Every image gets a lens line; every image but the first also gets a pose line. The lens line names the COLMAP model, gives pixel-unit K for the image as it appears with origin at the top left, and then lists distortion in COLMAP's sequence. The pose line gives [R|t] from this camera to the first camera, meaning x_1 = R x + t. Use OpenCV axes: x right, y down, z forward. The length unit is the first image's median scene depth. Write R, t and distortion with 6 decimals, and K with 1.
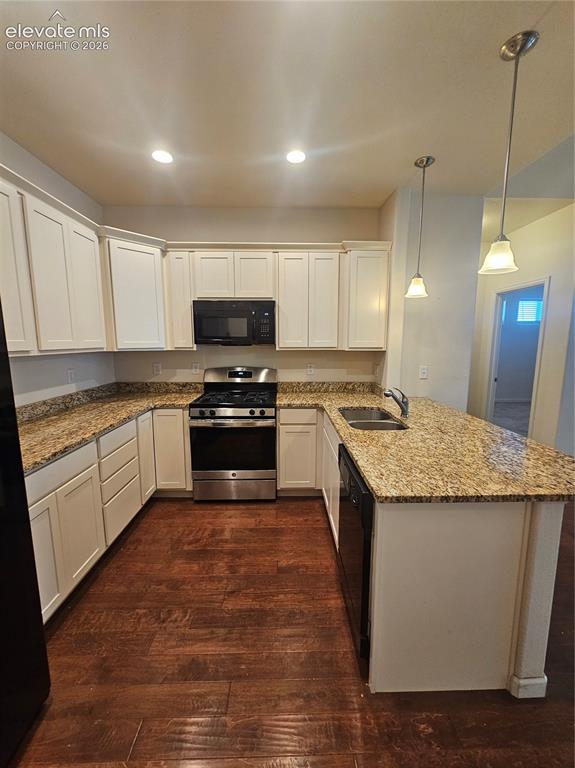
lens RADIAL K [[327.0, 0, 291.2], [0, 327.0, 387.7], [0, 0, 1]] dist [-0.000672, 0.000382]
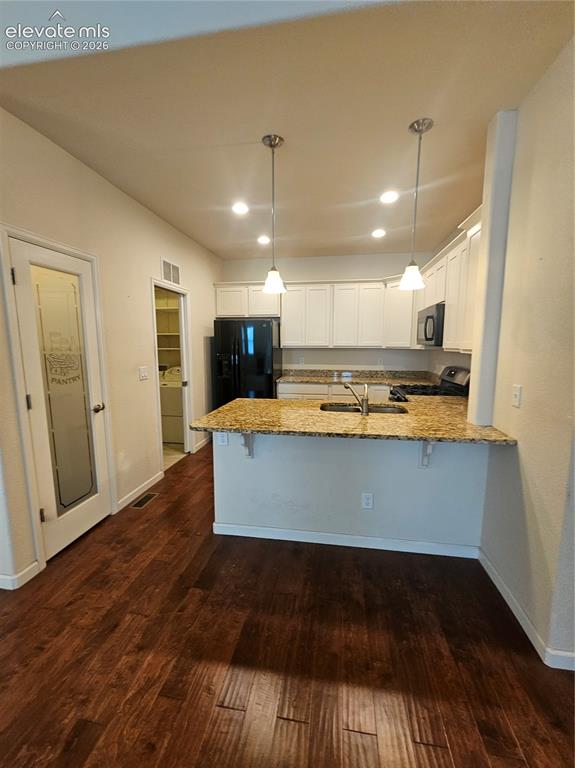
lens RADIAL K [[327.0, 0, 291.2], [0, 327.0, 387.7], [0, 0, 1]] dist [-0.000672, 0.000382]
pose [[-0.167446, 0.134341, -0.976685, 1.406160], [-0.140804, 0.977258, 0.158559, -0.127847], [0.975775, 0.164071, -0.144723, 0.944701]]
